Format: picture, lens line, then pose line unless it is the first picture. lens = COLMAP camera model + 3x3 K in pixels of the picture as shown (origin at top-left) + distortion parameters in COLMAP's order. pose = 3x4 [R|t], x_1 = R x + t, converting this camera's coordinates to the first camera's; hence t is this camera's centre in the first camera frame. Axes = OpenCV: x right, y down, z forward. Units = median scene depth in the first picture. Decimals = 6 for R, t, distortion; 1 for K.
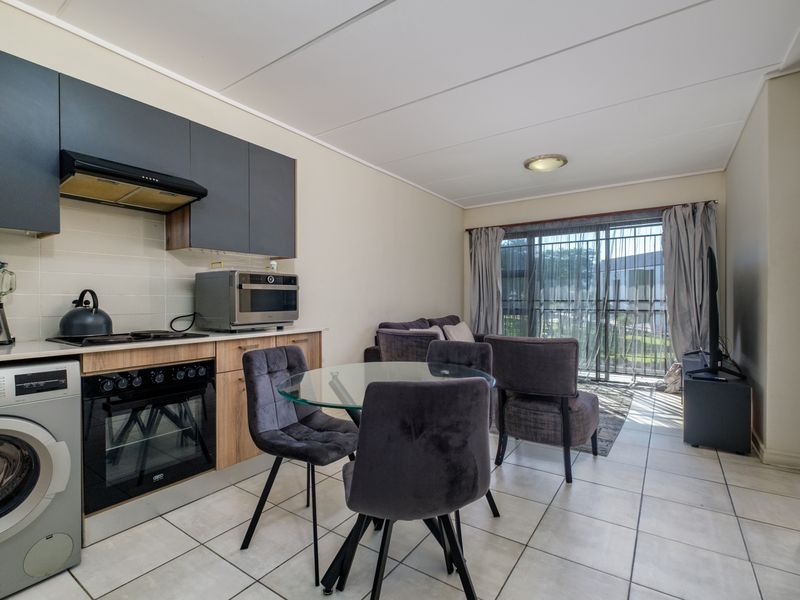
lens RADIAL K [[407.5, 0, 402.8], [0, 407.5, 298.5], [0, 0, 1]] dist [-0.003344, -0.000612]
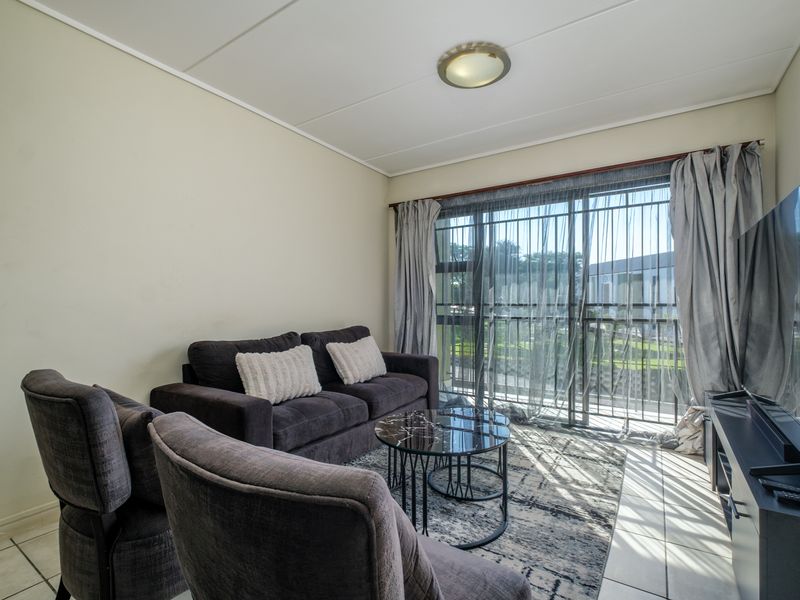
lens RADIAL K [[391.1, 0, 404.2], [0, 391.1, 299.1], [0, 0, 1]] dist [-0.000609, 0.000073]
pose [[0.999983, 0.000764, 0.005704, 0.206610], [-0.000729, 0.999981, -0.006108, 0.000069], [-0.005708, 0.006104, 0.999965, 0.370536]]
